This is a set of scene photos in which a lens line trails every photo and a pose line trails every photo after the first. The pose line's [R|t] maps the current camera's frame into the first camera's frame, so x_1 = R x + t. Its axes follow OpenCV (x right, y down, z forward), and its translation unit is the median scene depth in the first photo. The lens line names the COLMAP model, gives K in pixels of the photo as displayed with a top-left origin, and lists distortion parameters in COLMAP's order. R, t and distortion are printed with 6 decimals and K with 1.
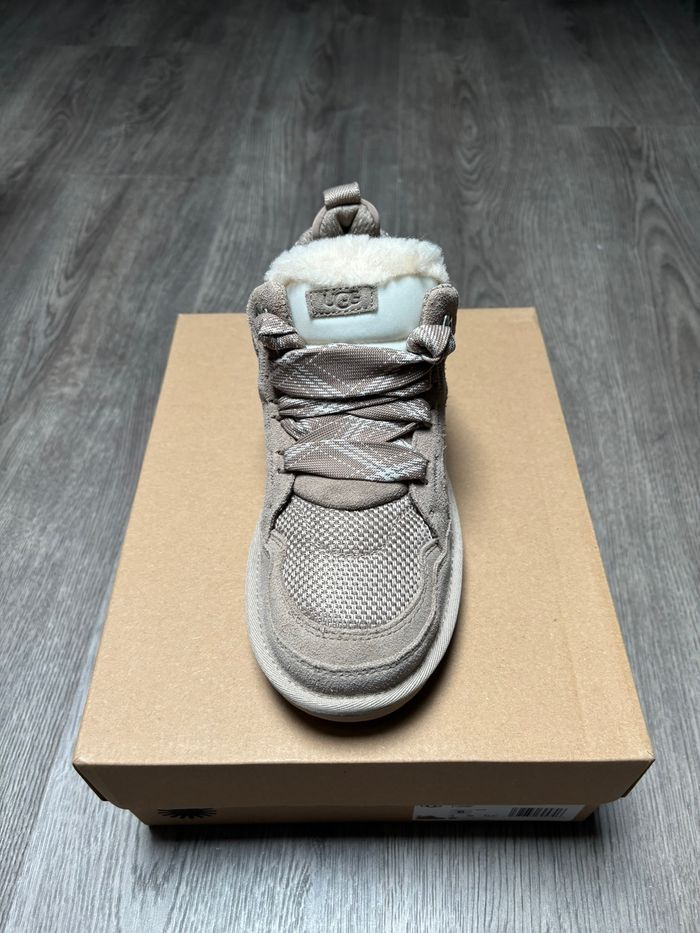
lens RADIAL K [[731.2, 0, 347.2], [0, 731.2, 462.6], [0, 0, 1]] dist [0.024972, -0.047505]
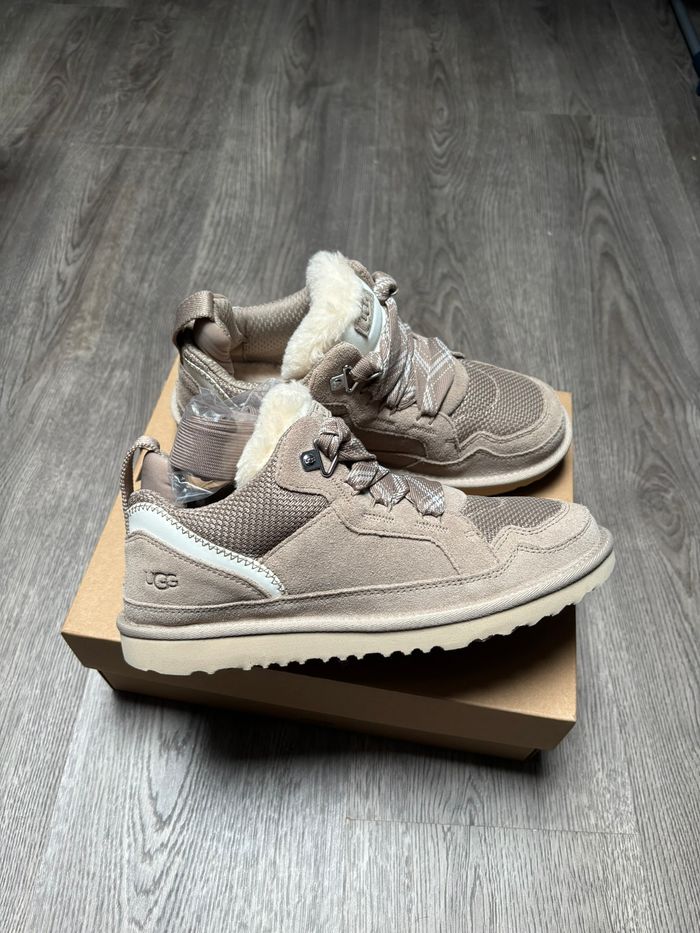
lens RADIAL K [[731.2, 0, 355.5], [0, 731.2, 467.5], [0, 0, 1]] dist [0.024972, -0.047505]
pose [[0.998493, 0.016984, 0.052193, -0.010792], [-0.021287, 0.996320, 0.083032, -0.023639], [-0.050591, -0.084018, 0.995179, -0.167341]]
